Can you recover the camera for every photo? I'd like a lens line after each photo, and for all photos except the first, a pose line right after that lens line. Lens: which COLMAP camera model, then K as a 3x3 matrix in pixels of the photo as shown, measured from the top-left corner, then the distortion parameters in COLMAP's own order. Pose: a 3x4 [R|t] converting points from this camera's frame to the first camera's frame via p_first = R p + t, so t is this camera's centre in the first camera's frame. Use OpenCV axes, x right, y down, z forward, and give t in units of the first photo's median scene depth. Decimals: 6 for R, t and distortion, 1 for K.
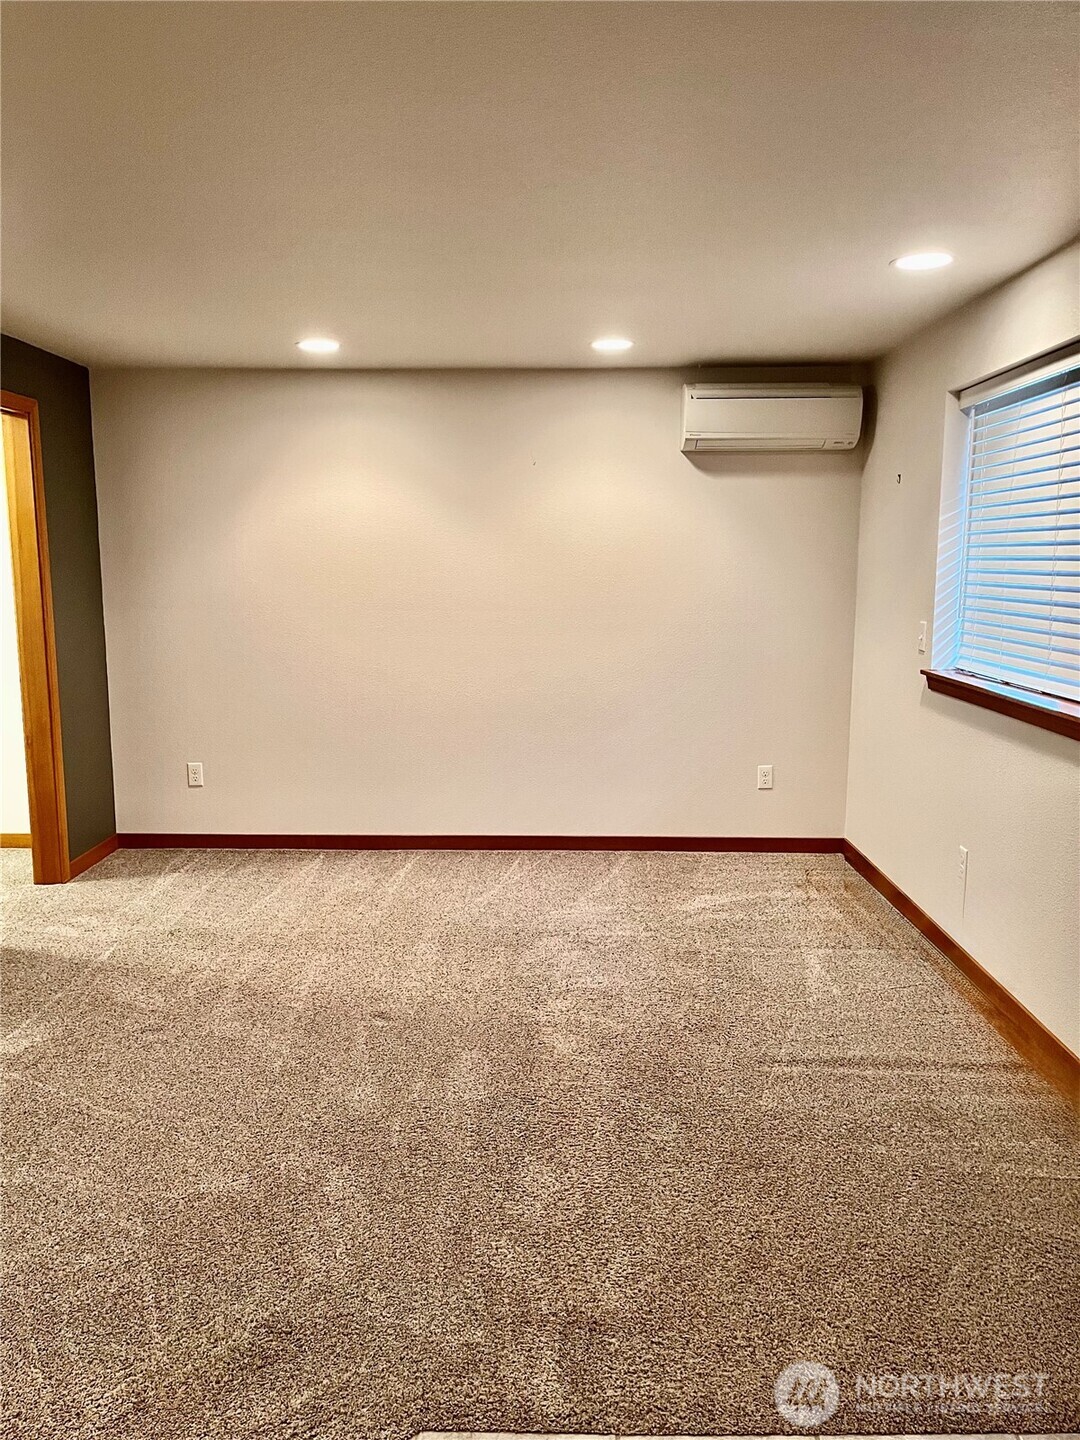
lens RADIAL K [[1106.6, 0, 547.9], [0, 1106.6, 718.7], [0, 0, 1]] dist [0.065089, -0.088013]
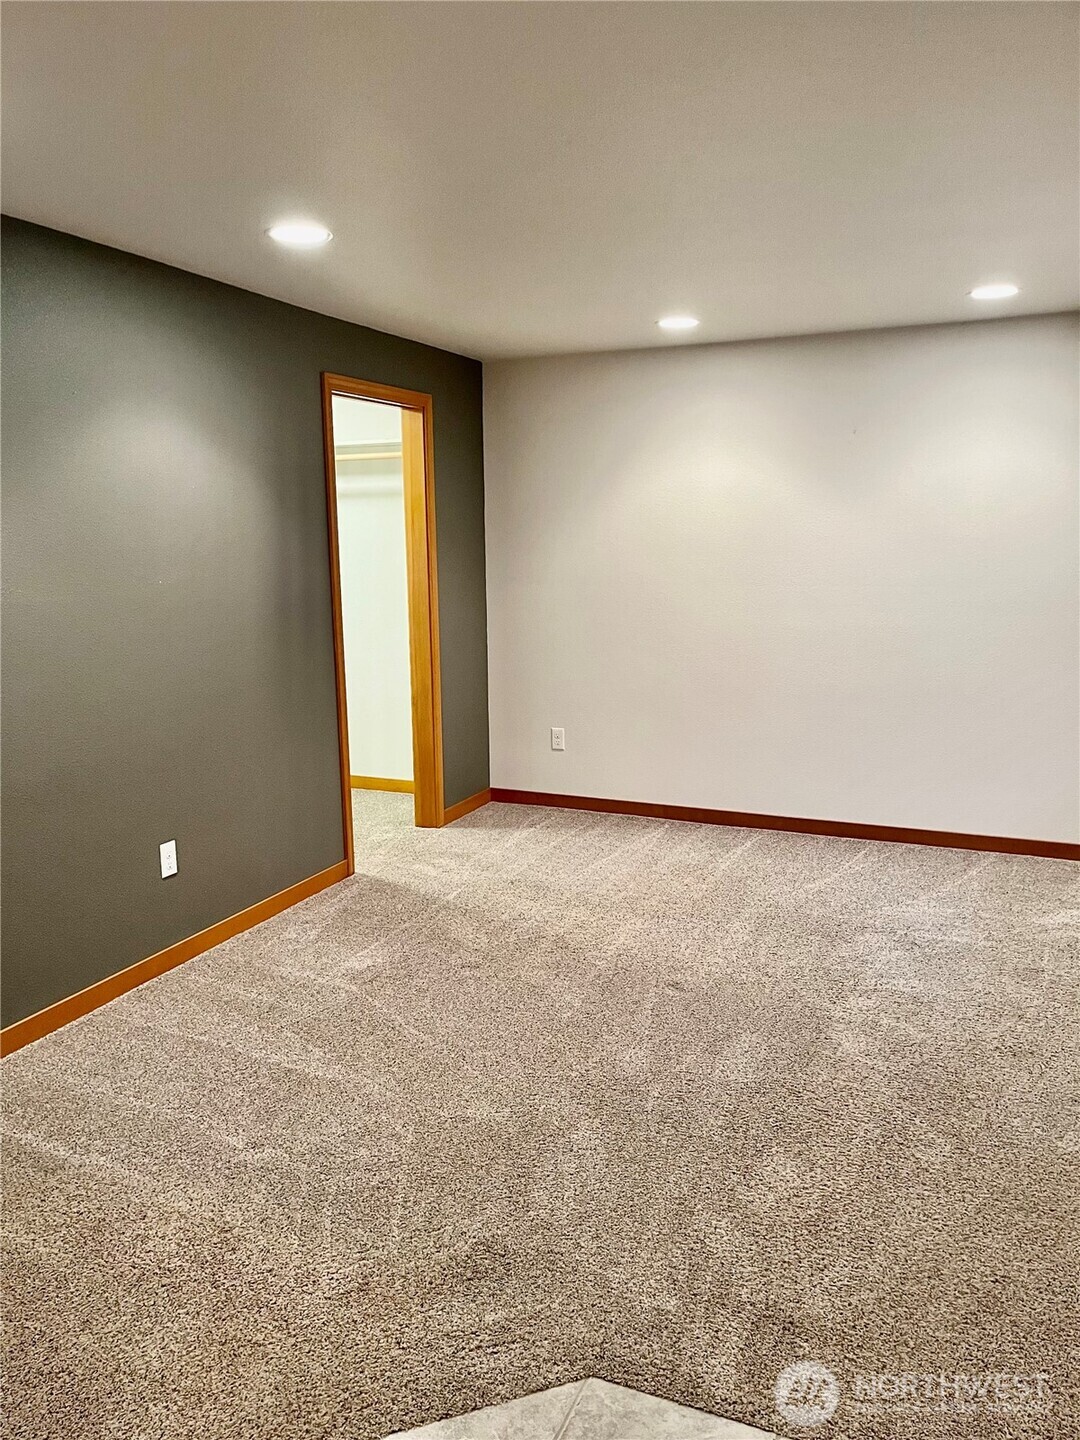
lens RADIAL K [[1106.6, 0, 516.9], [0, 1106.6, 722.2], [0, 0, 1]] dist [0.065089, -0.088013]
pose [[0.920791, 0.055722, -0.386057, 0.113746], [-0.044975, 0.998309, 0.036821, -0.006212], [0.387456, -0.016541, 0.921740, 0.009414]]
